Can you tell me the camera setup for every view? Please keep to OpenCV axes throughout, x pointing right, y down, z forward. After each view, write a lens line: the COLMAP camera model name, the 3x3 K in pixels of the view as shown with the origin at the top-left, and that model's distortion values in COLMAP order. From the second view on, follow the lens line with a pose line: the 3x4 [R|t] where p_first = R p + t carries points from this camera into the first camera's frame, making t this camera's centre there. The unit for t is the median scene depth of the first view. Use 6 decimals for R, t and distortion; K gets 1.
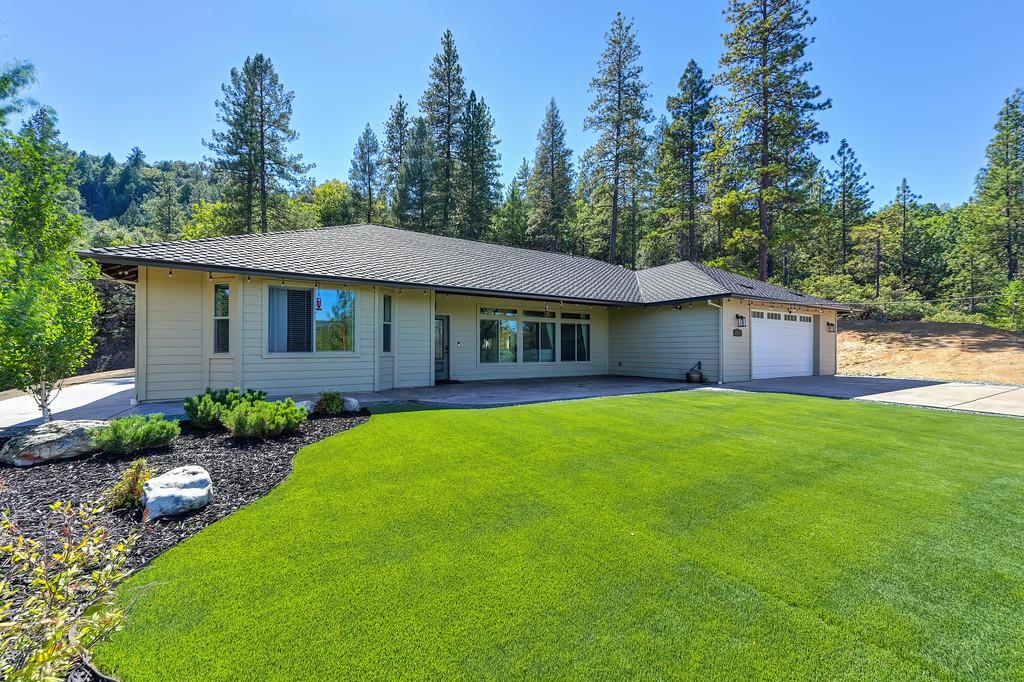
lens RADIAL K [[425.0, 0, 512.0], [0, 425.0, 341.0], [0, 0, 1]] dist [-0.000114, 0.000053]
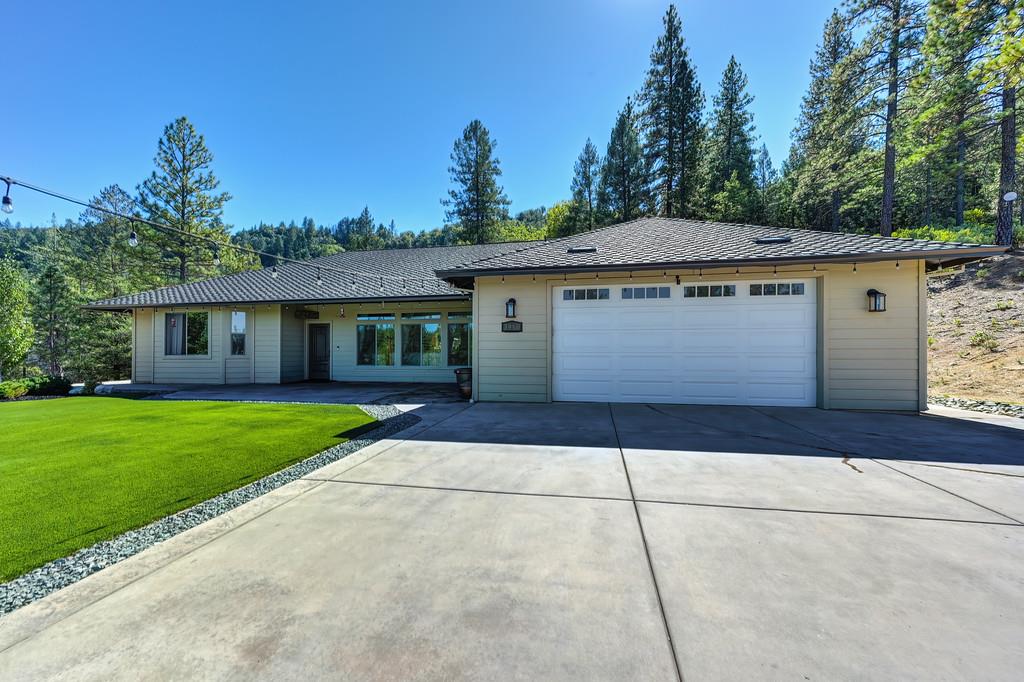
lens RADIAL K [[410.5, 0, 512.0], [0, 410.5, 341.0], [0, 0, 1]] dist [-0.002072, 0.000383]
pose [[0.722127, -0.020797, -0.691448, 0.340335], [0.018205, 0.999773, -0.011058, 0.003351], [0.691521, -0.004603, 0.722342, 0.190840]]
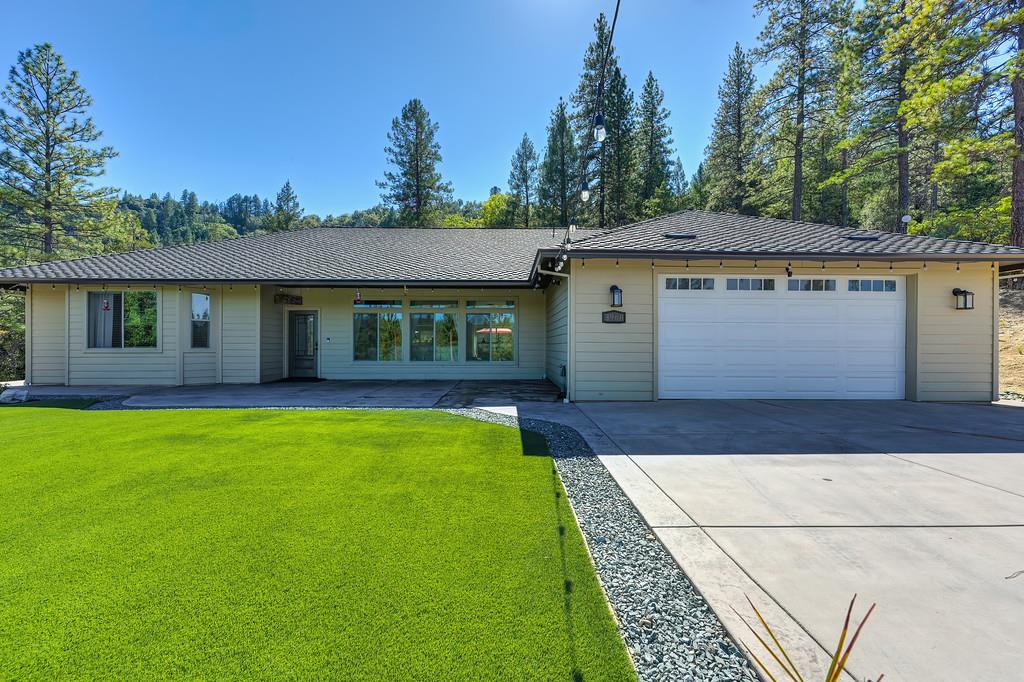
lens RADIAL K [[407.7, 0, 510.7], [0, 407.7, 344.4], [0, 0, 1]] dist [-0.003738, 0.000402]
pose [[0.852949, -0.001439, -0.521991, 0.246664], [0.009841, 0.999863, 0.013325, 0.003221], [0.521901, -0.016502, 0.852847, 0.156702]]
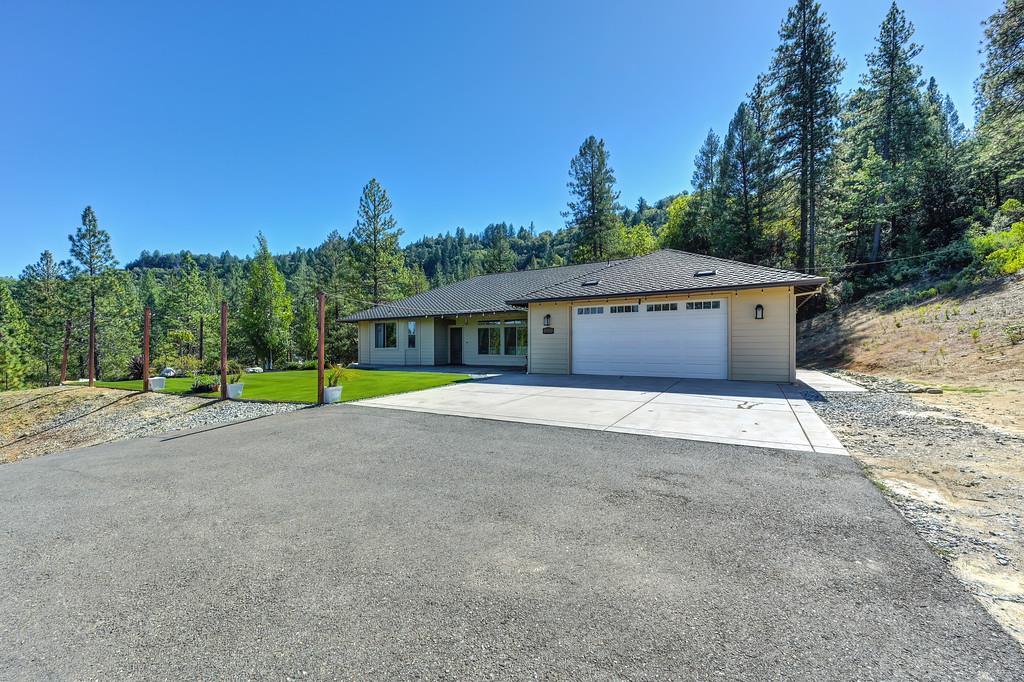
lens RADIAL K [[407.7, 0, 510.7], [0, 407.7, 344.4], [0, 0, 1]] dist [-0.003738, 0.000402]
pose [[0.446767, -0.007614, -0.894618, 0.515487], [0.025338, 0.999670, 0.004146, 0.003591], [0.894291, -0.024520, 0.446813, 0.147479]]
